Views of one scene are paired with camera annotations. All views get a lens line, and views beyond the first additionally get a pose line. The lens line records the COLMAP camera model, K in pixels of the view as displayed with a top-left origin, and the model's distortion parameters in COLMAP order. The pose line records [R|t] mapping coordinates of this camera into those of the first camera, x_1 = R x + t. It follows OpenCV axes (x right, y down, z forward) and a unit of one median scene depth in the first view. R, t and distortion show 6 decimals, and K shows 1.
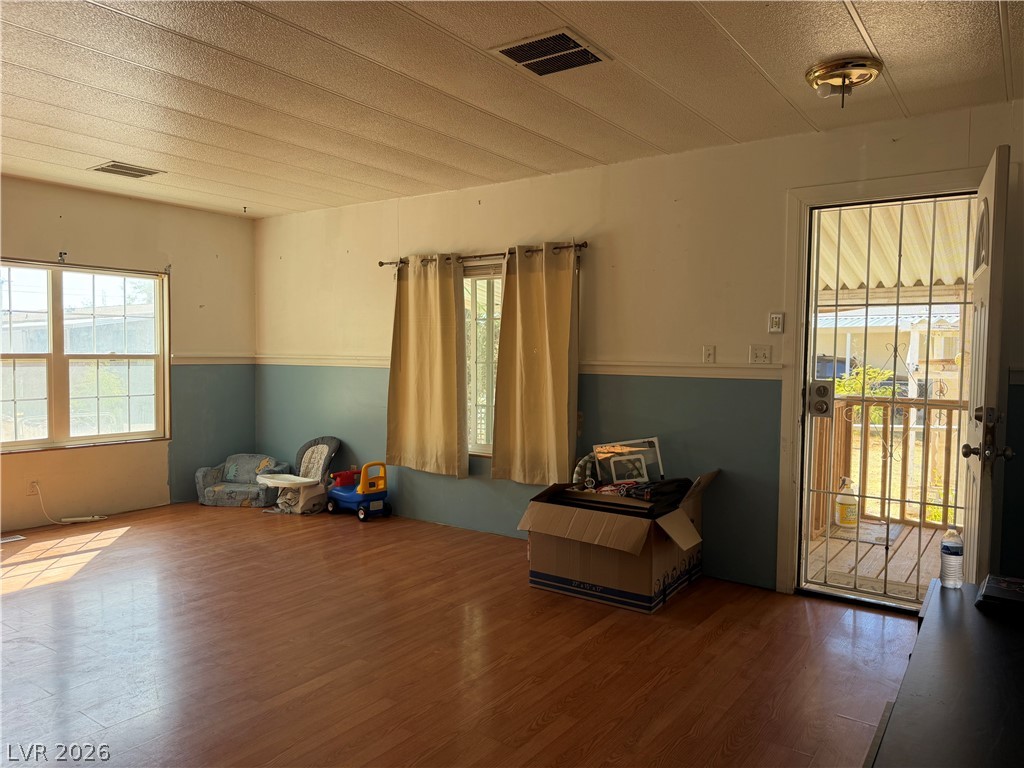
lens RADIAL K [[721.2, 0, 515.0], [0, 721.2, 378.4], [0, 0, 1]] dist [0.044247, -0.048143]
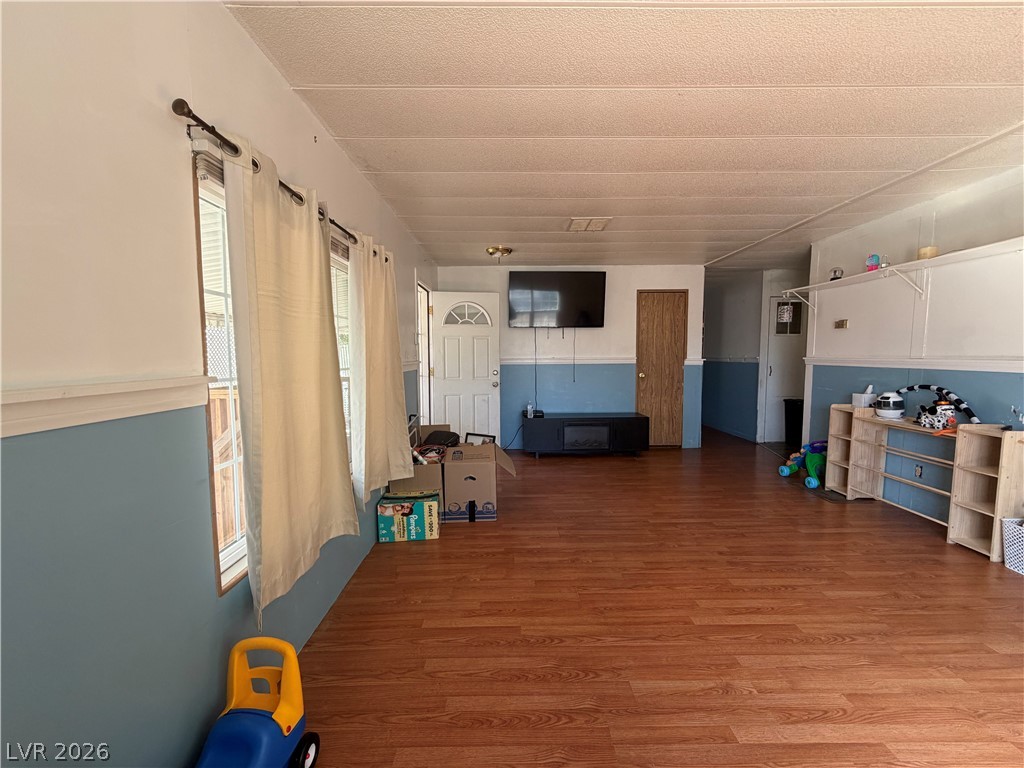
lens RADIAL K [[409.3, 0, 514.4], [0, 409.3, 388.0], [0, 0, 1]] dist [0.004157, 0.000303]
pose [[-0.585427, -0.073979, 0.807342, -0.465135], [0.030575, 0.993105, 0.113172, -0.045622], [-0.810148, 0.090938, -0.579129, 1.041974]]
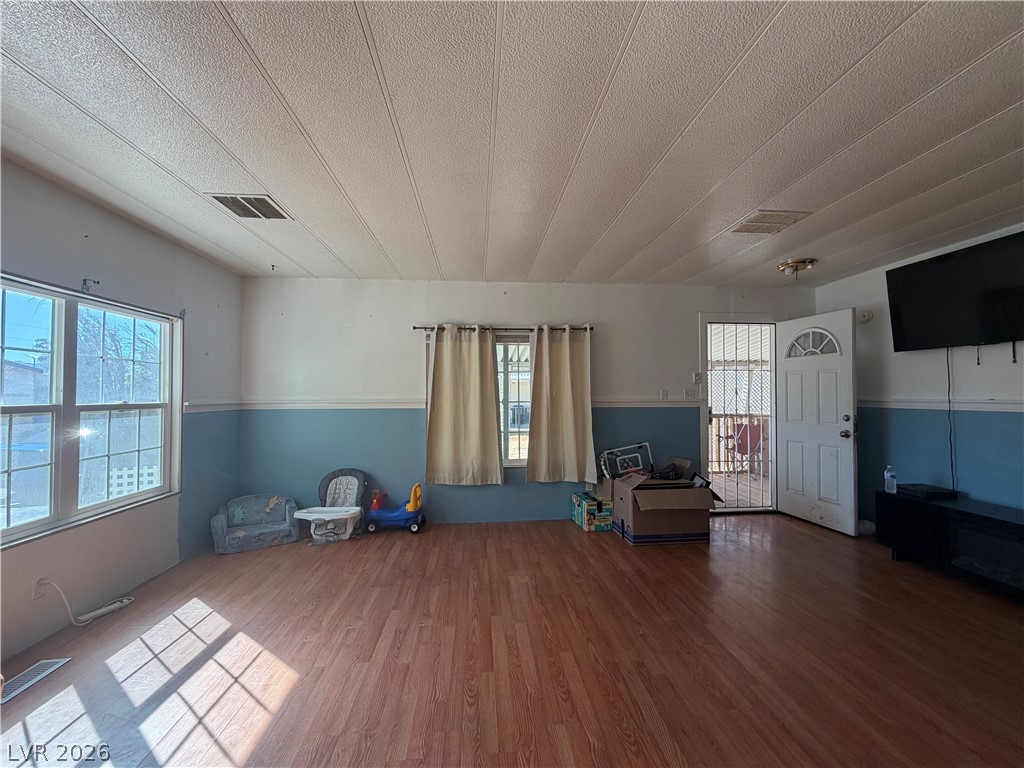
lens RADIAL K [[409.3, 0, 508.4], [0, 409.3, 393.3], [0, 0, 1]] dist [0.004157, 0.000303]
pose [[0.769088, -0.010317, 0.639060, -0.546014], [0.034922, 0.999054, -0.025898, -0.018426], [-0.638188, 0.042235, 0.768721, 0.356072]]
